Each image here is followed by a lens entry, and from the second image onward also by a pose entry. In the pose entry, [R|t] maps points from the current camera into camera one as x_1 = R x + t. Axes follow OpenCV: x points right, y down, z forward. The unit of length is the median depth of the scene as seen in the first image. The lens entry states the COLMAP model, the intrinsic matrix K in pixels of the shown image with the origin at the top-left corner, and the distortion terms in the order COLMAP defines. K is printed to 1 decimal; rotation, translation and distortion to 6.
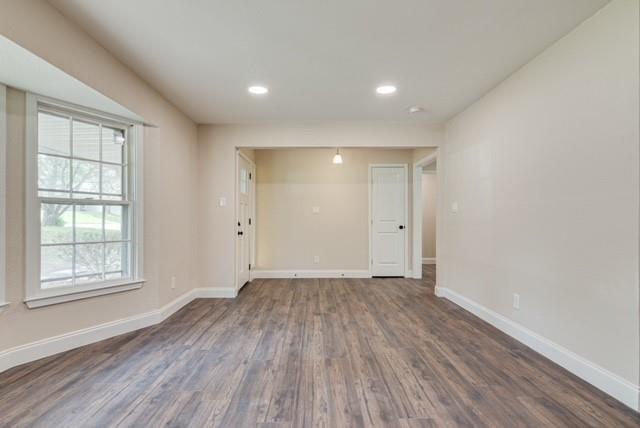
lens RADIAL K [[308.8, 0, 318.8], [0, 308.8, 219.9], [0, 0, 1]] dist [0.000457, 0.000083]
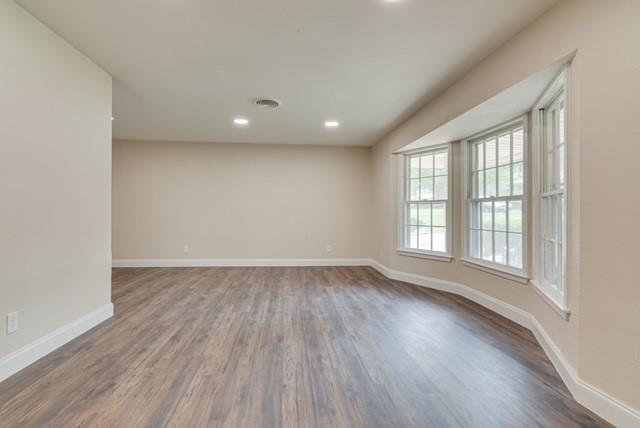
lens RADIAL K [[308.8, 0, 318.8], [0, 308.8, 219.9], [0, 0, 1]] dist [0.000457, 0.000083]
pose [[-0.996011, -0.008744, -0.088801, -0.005098], [-0.010910, 0.999654, 0.023937, 0.000538], [0.088561, 0.024810, -0.995762, 2.054680]]
